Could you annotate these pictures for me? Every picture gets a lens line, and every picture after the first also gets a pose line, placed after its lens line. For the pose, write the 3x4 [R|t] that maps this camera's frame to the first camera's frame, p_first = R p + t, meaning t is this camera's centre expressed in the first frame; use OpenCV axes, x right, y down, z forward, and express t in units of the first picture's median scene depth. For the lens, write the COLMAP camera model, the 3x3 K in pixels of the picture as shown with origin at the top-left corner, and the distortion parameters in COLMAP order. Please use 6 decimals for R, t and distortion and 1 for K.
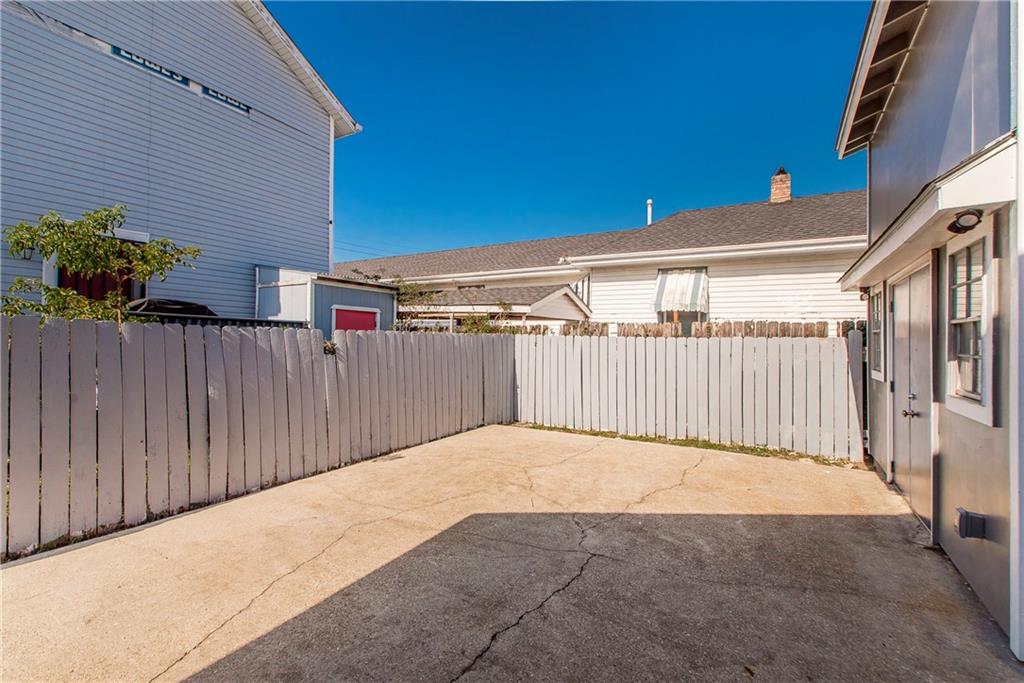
lens RADIAL K [[470.2, 0, 521.5], [0, 470.2, 348.3], [0, 0, 1]] dist [0.003360, 0.000698]
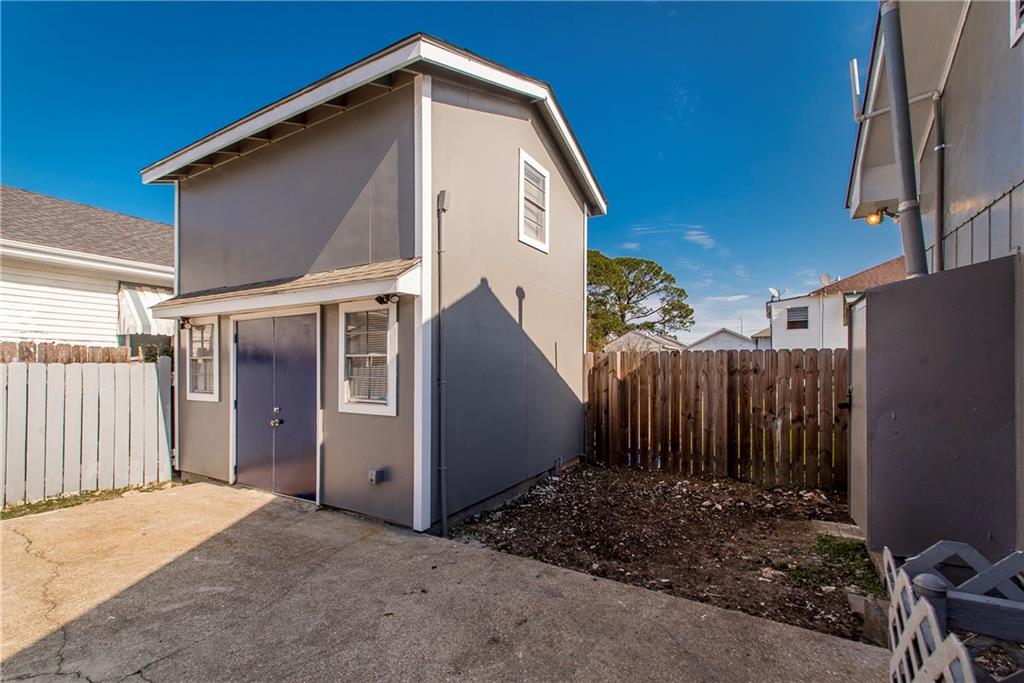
lens RADIAL K [[427.8, 0, 521.8], [0, 427.8, 361.4], [0, 0, 1]] dist [0.008701, -0.001442]
pose [[-0.008131, -0.000574, 0.999967, -0.426519], [0.015825, 0.999875, 0.000703, -0.024319], [-0.999842, 0.015830, -0.008121, 0.341463]]
